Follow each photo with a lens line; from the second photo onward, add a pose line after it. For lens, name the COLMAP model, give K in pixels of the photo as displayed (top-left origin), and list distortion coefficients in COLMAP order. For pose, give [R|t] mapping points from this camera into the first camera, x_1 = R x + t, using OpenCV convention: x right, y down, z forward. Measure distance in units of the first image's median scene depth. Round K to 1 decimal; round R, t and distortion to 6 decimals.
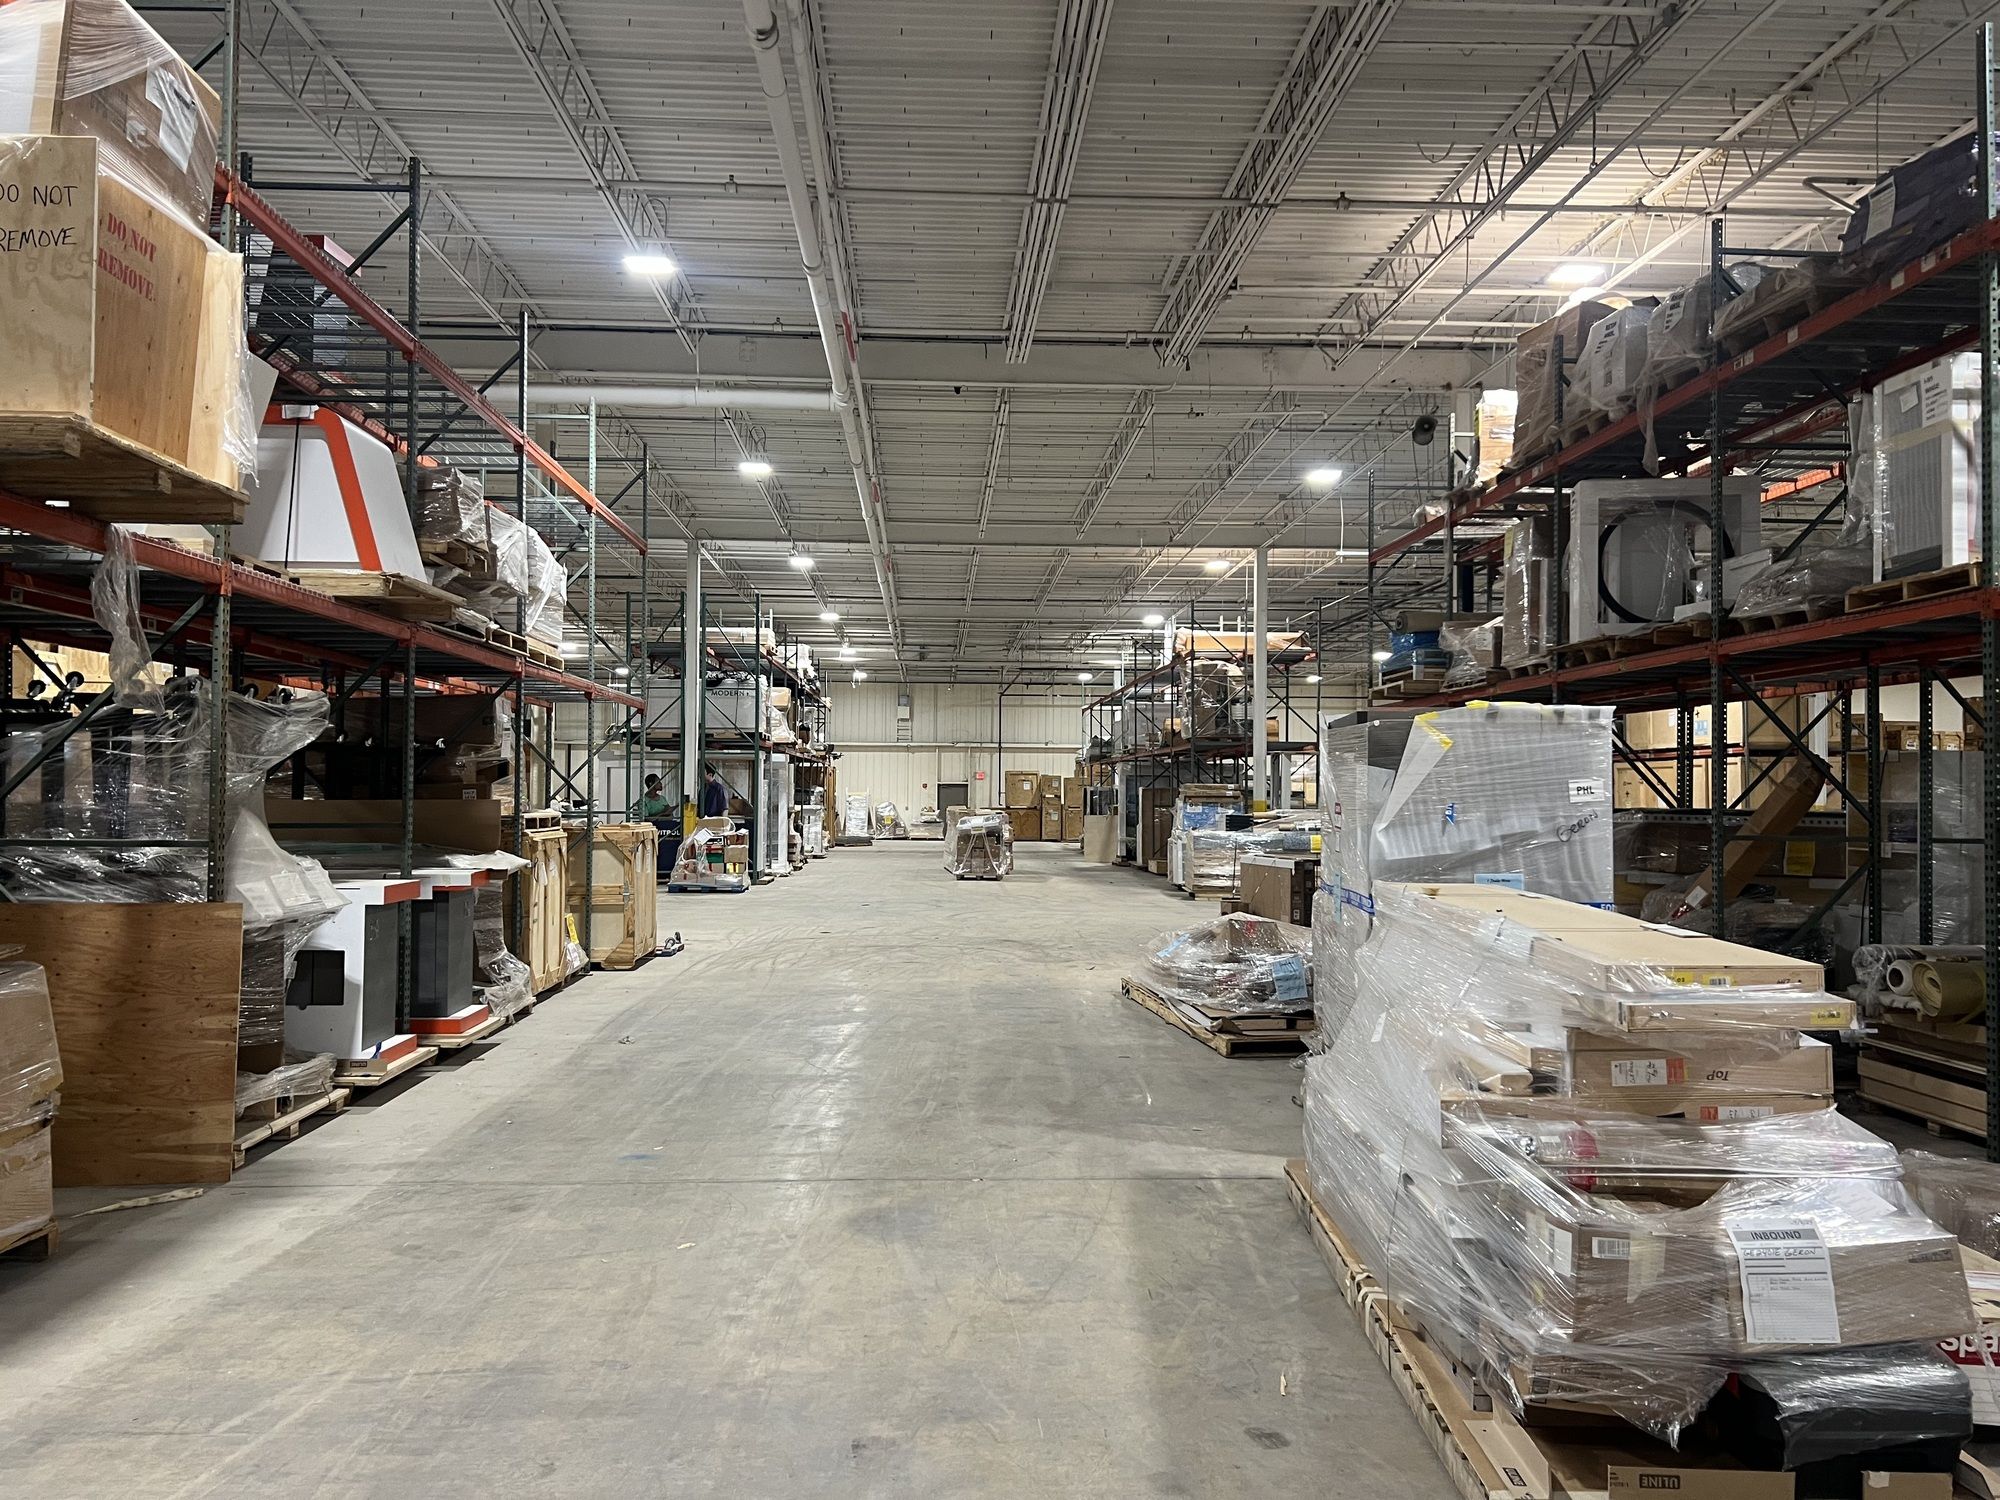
lens RADIAL K [[1504.3, 0, 997.5], [0, 1504.3, 754.4], [0, 0, 1]] dist [0.030683, -0.039999]
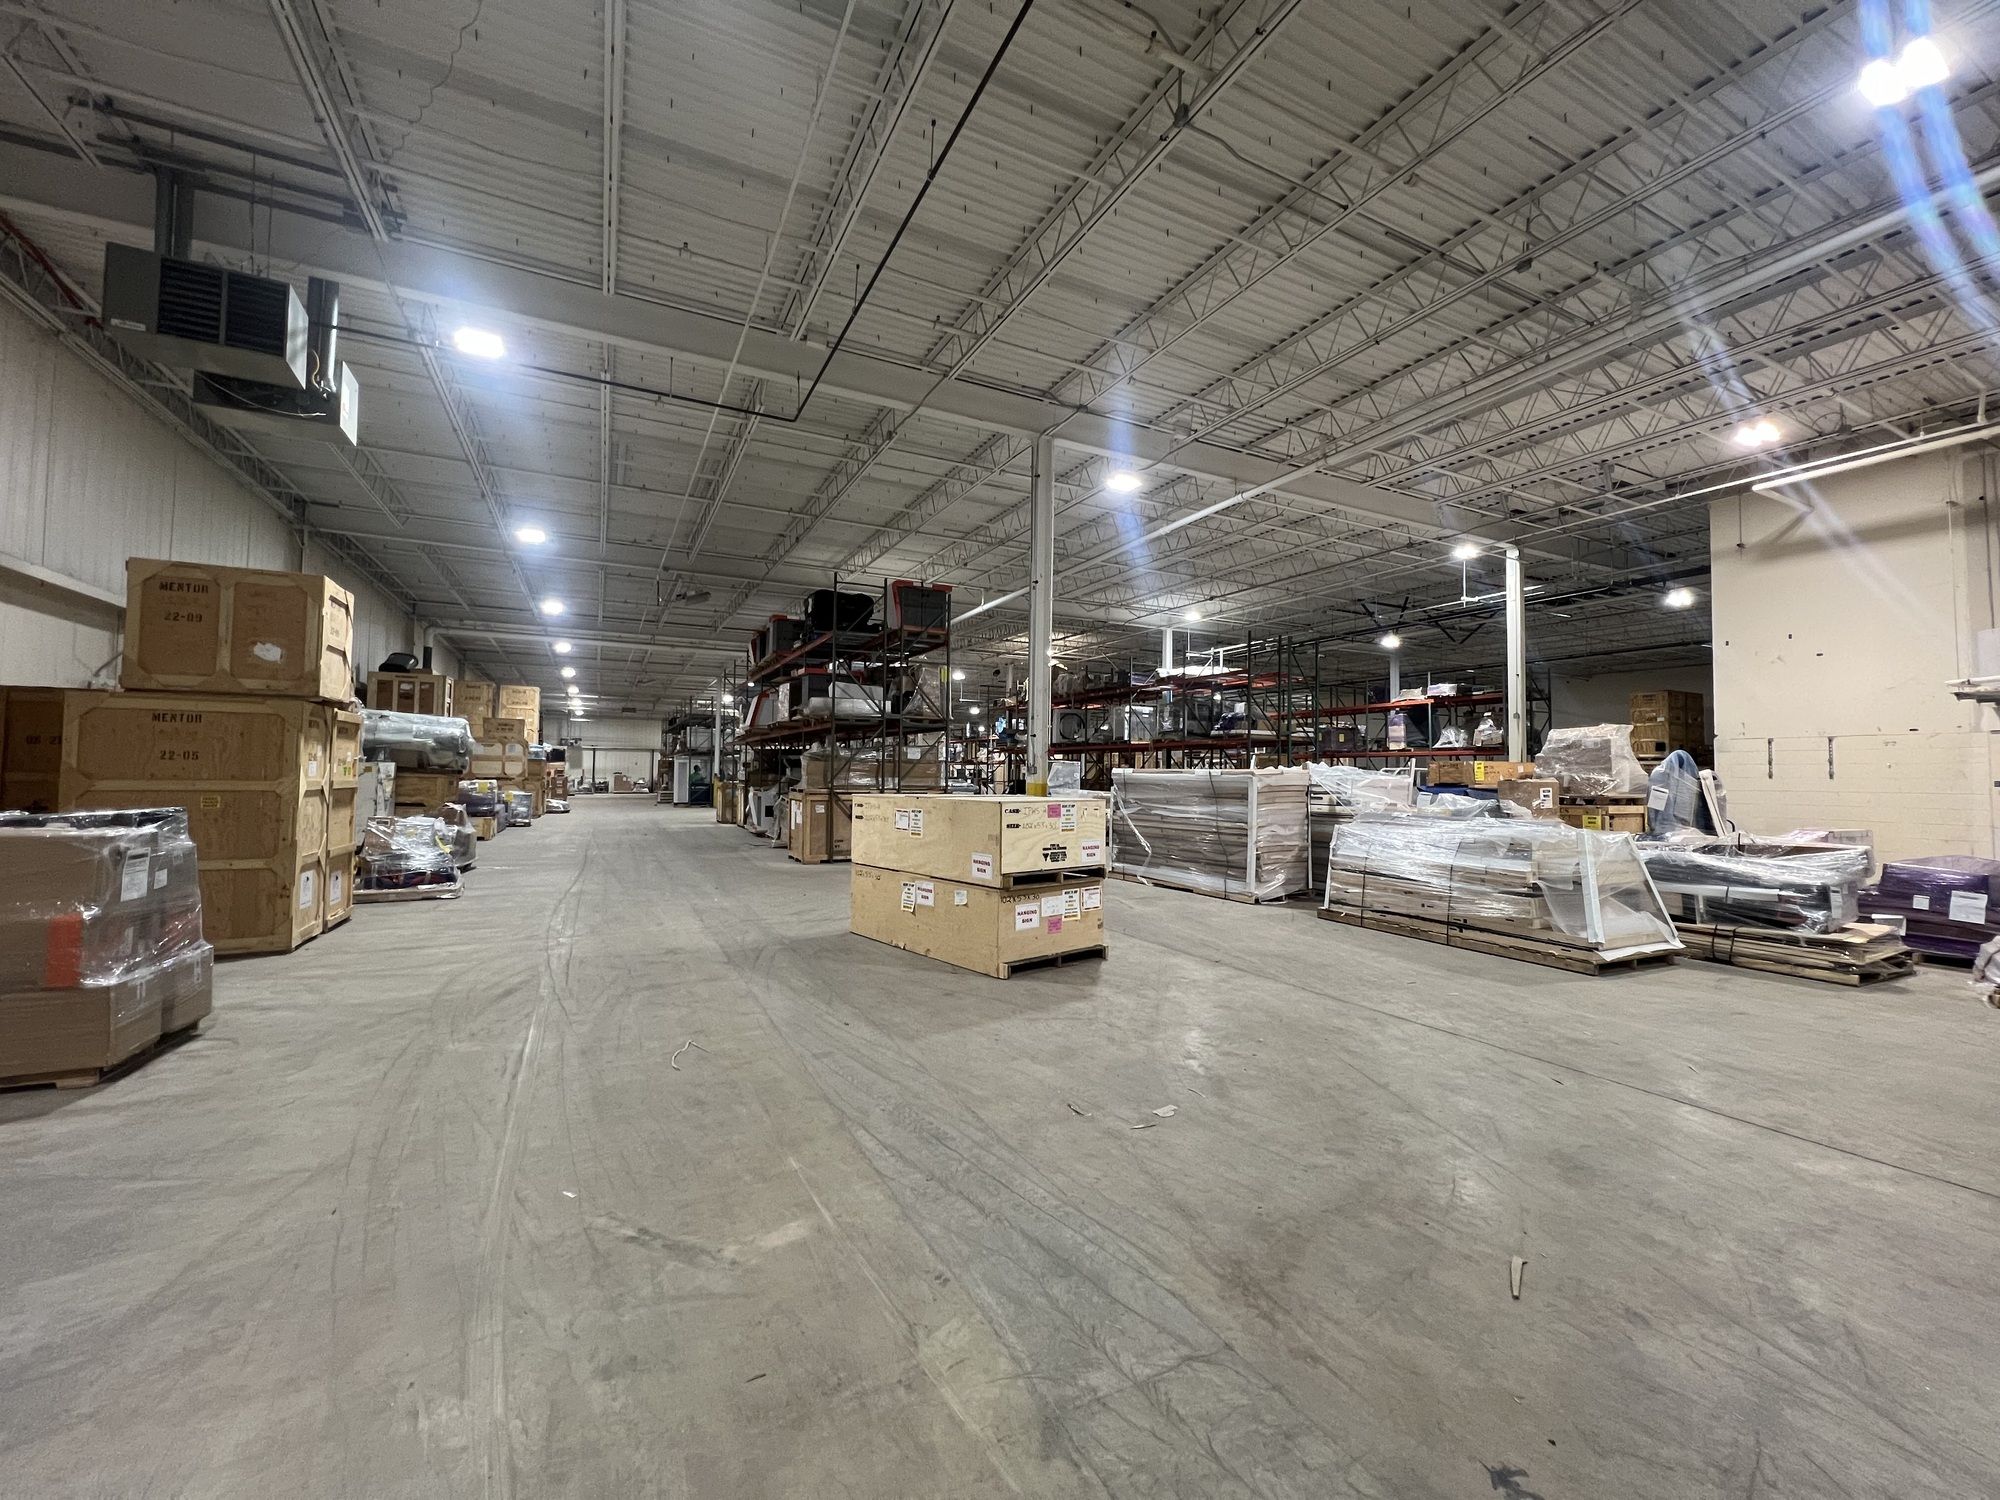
lens RADIAL K [[801.5, 0, 998.8], [0, 801.5, 744.9], [0, 0, 1]] dist [-0.002529, 0.000673]
pose [[0.913262, 0.024007, 0.406665, -0.944488], [-0.019420, 0.999693, -0.015404, -0.031189], [-0.406909, 0.006171, 0.913448, -1.438276]]
